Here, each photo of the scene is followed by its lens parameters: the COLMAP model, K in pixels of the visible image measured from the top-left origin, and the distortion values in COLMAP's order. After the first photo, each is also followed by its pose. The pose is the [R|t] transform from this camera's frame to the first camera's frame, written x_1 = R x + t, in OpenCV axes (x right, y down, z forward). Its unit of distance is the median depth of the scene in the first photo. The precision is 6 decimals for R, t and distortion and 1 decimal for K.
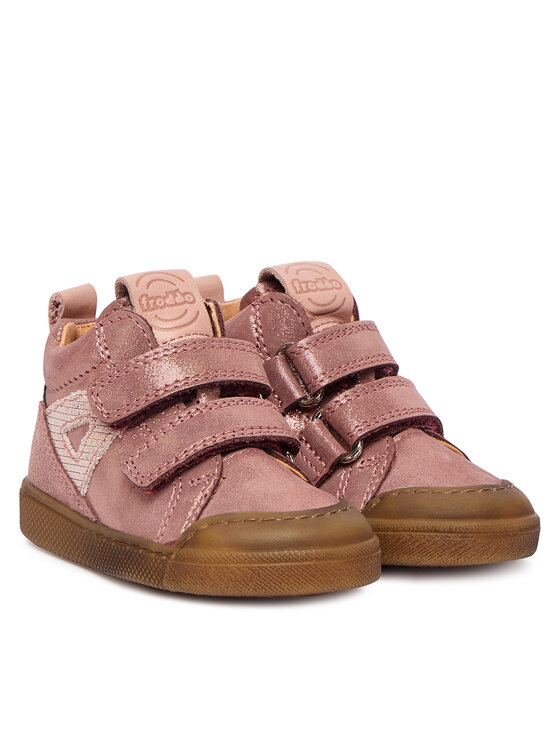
lens RADIAL K [[2199.7, 0, 280.0], [0, 2199.7, 373.0], [0, 0, 1]] dist [-0.050002, -0.297150]
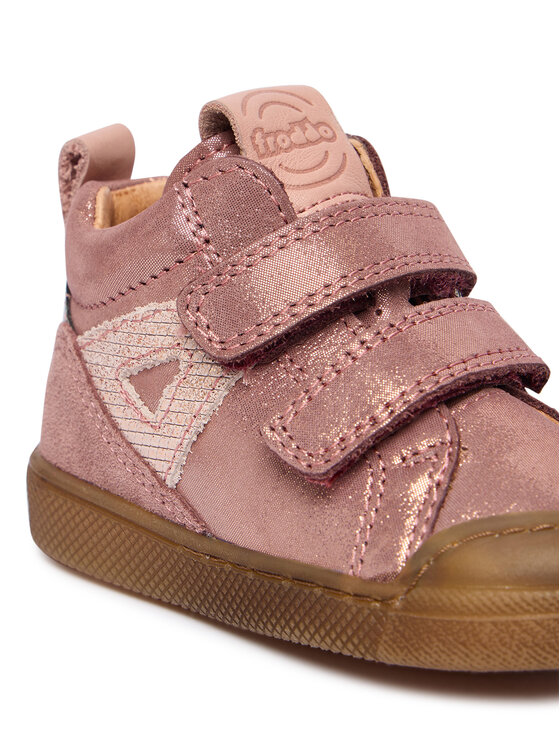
lens RADIAL K [[2067.7, 0, 280.0], [0, 2067.7, 373.0], [0, 0, 1]] dist [-0.218241, -0.693246]
pose [[0.990827, -0.062164, 0.119993, -0.124194], [0.055099, 0.996596, 0.061324, -0.004904], [-0.123396, -0.054150, 0.990879, 0.469426]]
